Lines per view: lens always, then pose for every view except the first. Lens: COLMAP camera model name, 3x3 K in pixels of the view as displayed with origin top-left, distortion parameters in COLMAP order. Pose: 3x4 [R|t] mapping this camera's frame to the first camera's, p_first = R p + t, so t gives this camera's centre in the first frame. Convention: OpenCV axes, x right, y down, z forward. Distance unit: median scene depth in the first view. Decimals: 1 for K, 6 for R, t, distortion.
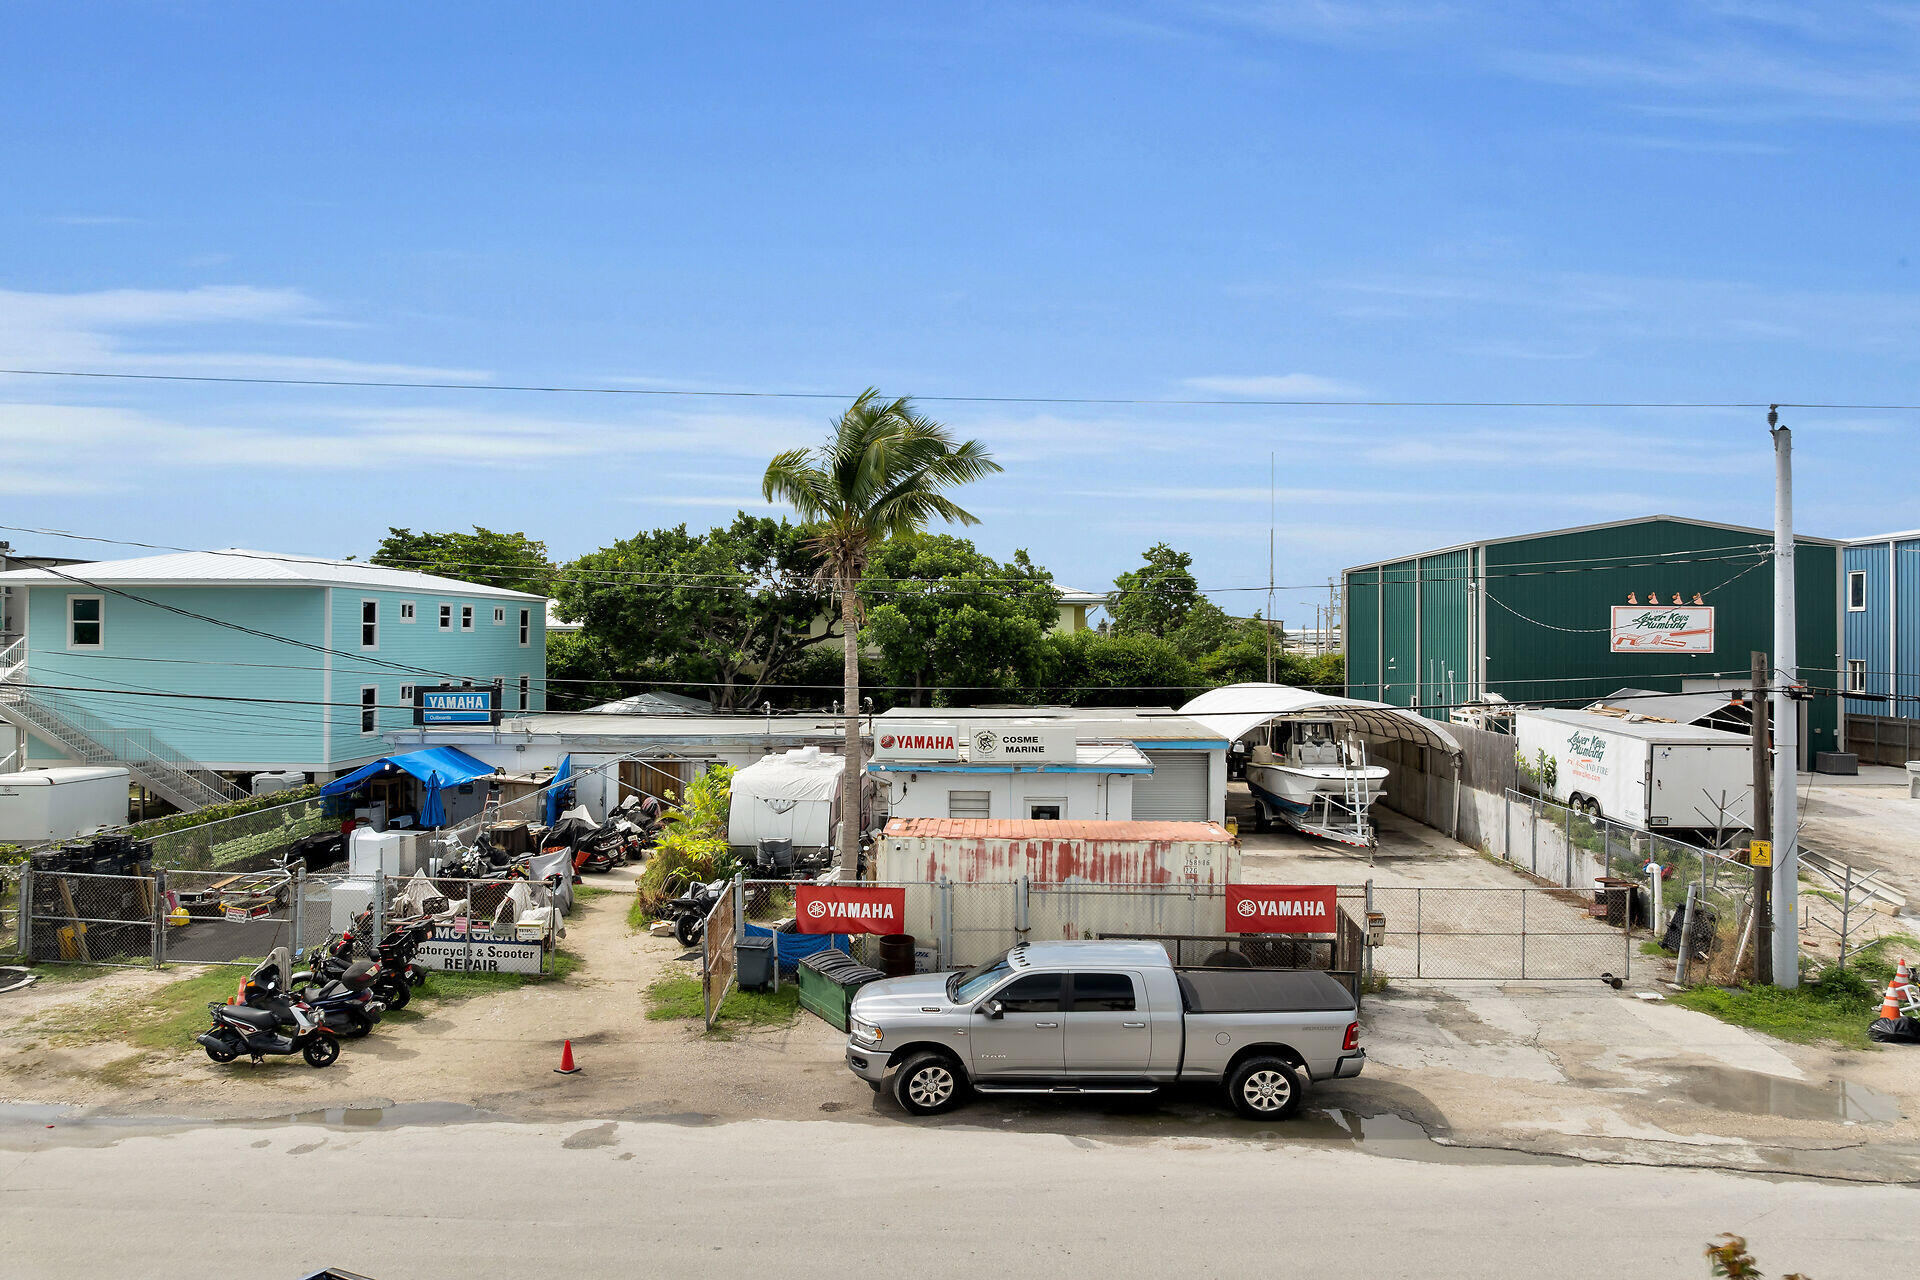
lens RADIAL K [[1163.0, 0, 977.1], [0, 1163.0, 632.9], [0, 0, 1]] dist [-0.026243, 0.004216]
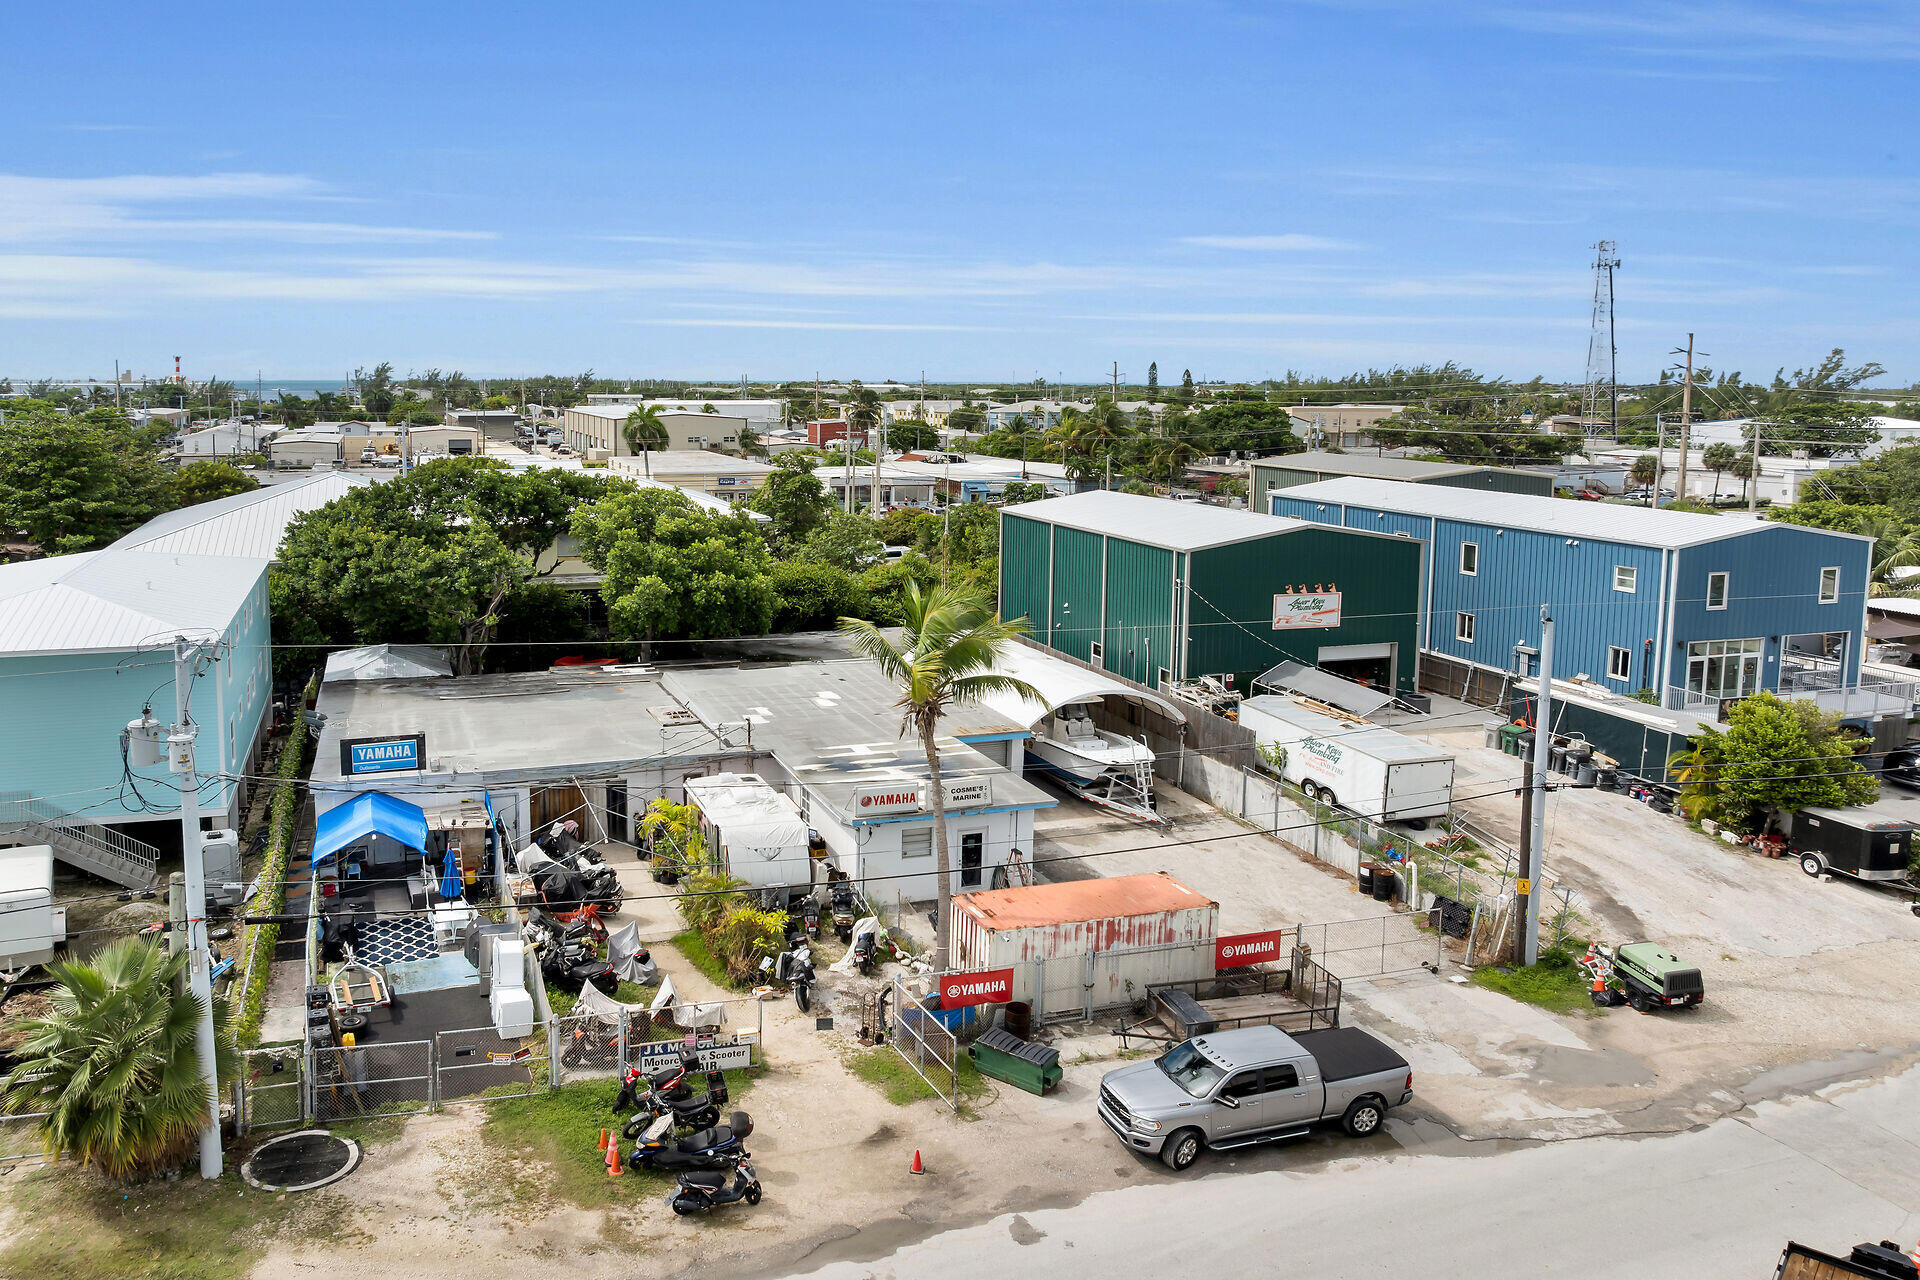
lens RADIAL K [[1175.3, 0, 743.1], [0, 1175.3, 512.3], [0, 0, 1]] dist [-0.015675, -0.002729]
pose [[0.964967, -0.031465, 0.260479, -0.714827], [0.011636, 0.996938, 0.077319, -0.431217], [-0.262115, -0.071579, 0.962378, -0.221682]]
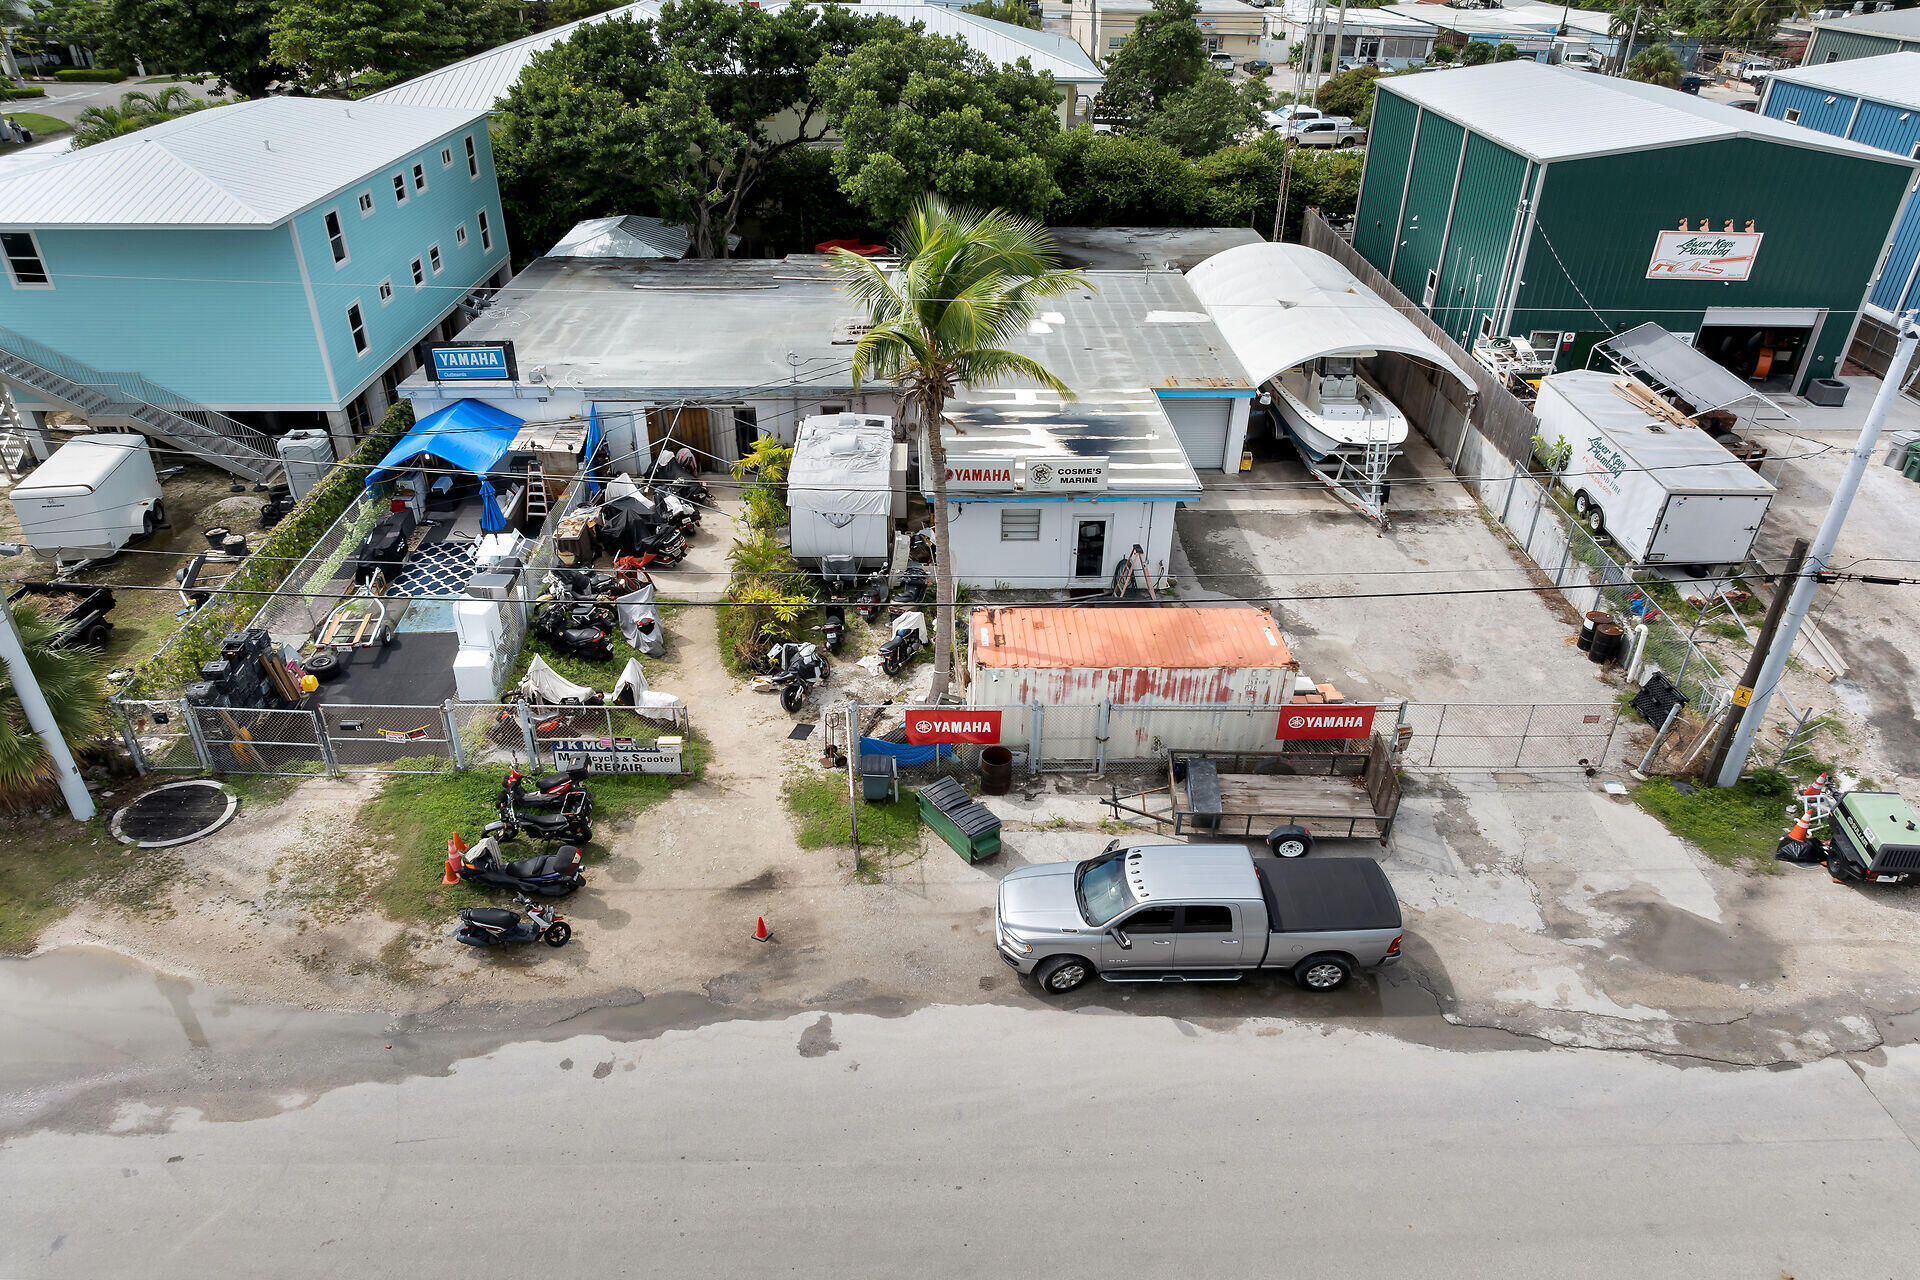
lens RADIAL K [[1163.0, 0, 977.1], [0, 1163.0, 632.9], [0, 0, 1]] dist [-0.026243, 0.004216]
pose [[0.998681, -0.021122, 0.046794, -0.136184], [-0.005897, 0.858219, 0.513250, -0.424163], [-0.051000, -0.512849, 0.856963, 0.066153]]
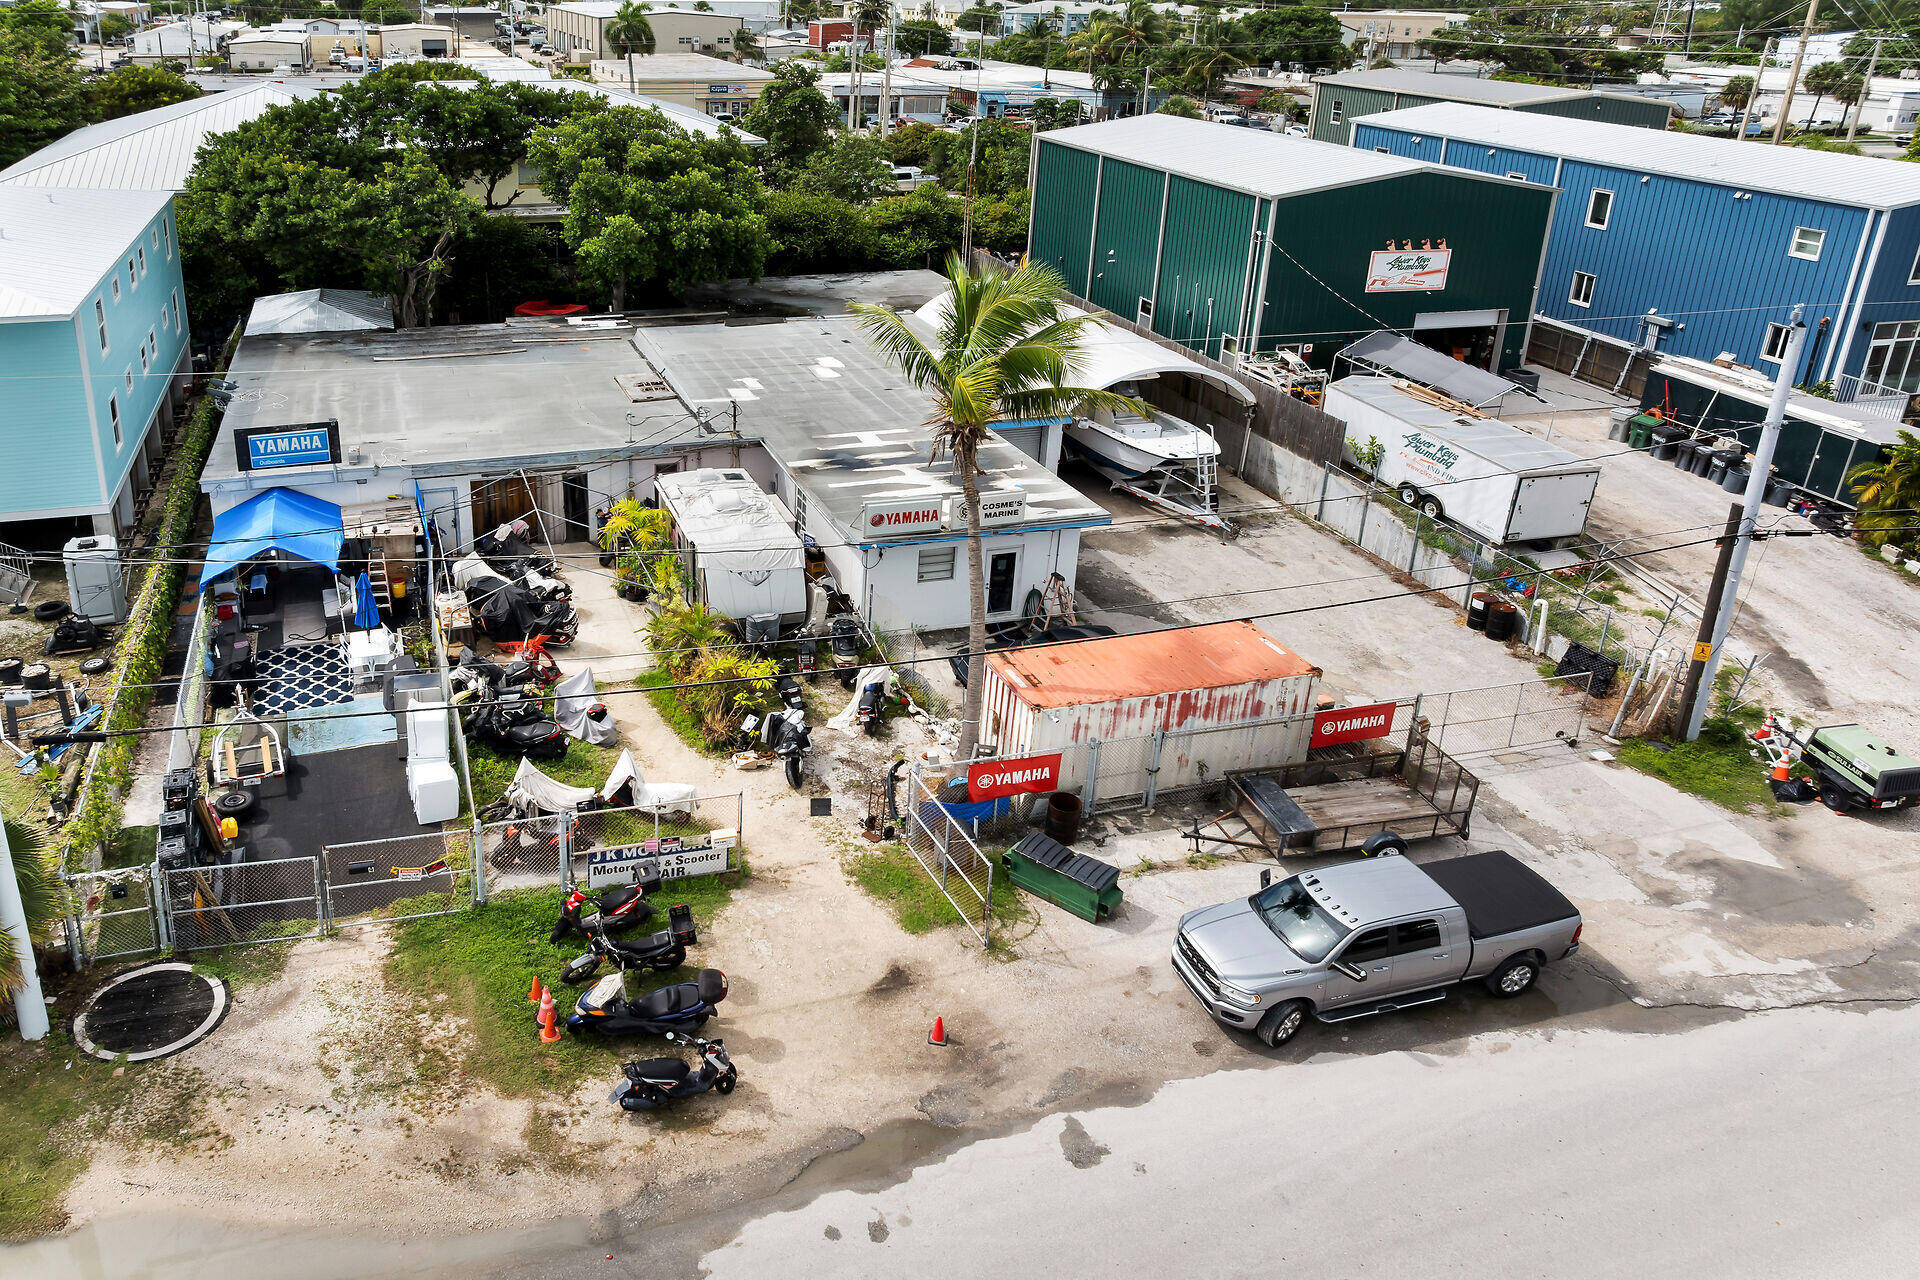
lens RADIAL K [[1215.6, 0, 731.9], [0, 1215.6, 406.6], [0, 0, 1]] dist [-0.010237, -0.005655]
pose [[0.966445, -0.079435, 0.244281, -0.611967], [0.001747, 0.952995, 0.302981, -0.436604], [-0.256866, -0.292388, 0.921156, 0.117858]]
